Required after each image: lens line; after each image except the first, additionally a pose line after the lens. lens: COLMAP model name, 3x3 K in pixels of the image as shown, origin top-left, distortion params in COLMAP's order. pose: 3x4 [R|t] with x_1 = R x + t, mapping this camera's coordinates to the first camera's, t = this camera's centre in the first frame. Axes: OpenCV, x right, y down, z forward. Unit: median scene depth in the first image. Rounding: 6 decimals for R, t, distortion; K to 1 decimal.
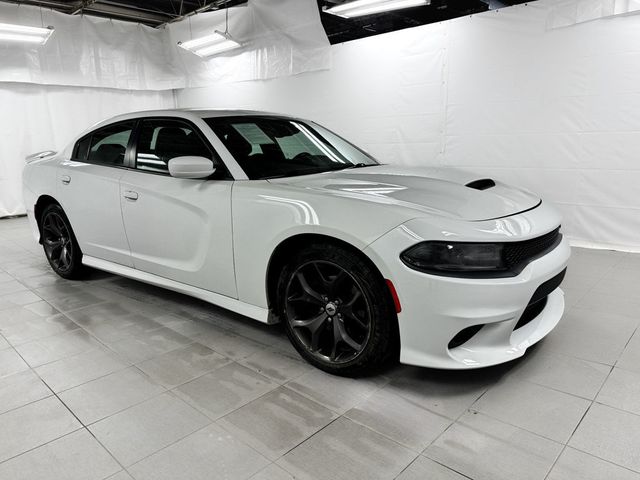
lens RADIAL K [[449.4, 0, 320.0], [0, 449.4, 240.0], [0, 0, 1]] dist [0.004570, -0.006575]
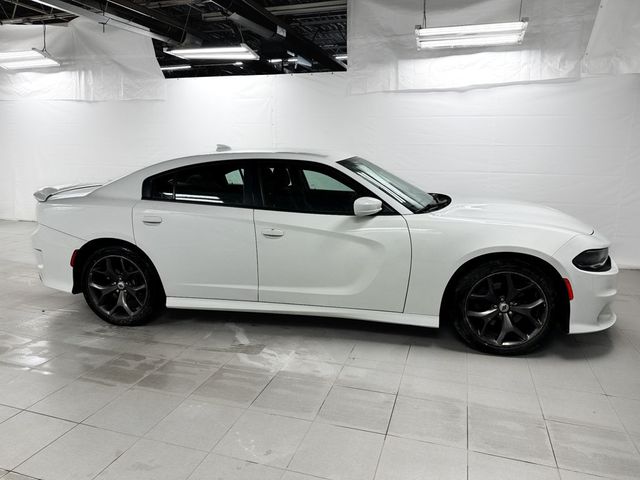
lens RADIAL K [[449.4, 0, 320.0], [0, 449.4, 240.0], [0, 0, 1]] dist [0.004570, -0.006575]
pose [[0.897720, -0.049476, 0.437779, -0.121660], [0.060585, 0.998097, -0.011436, -0.008323], [-0.436380, 0.036790, 0.899010, -0.111954]]
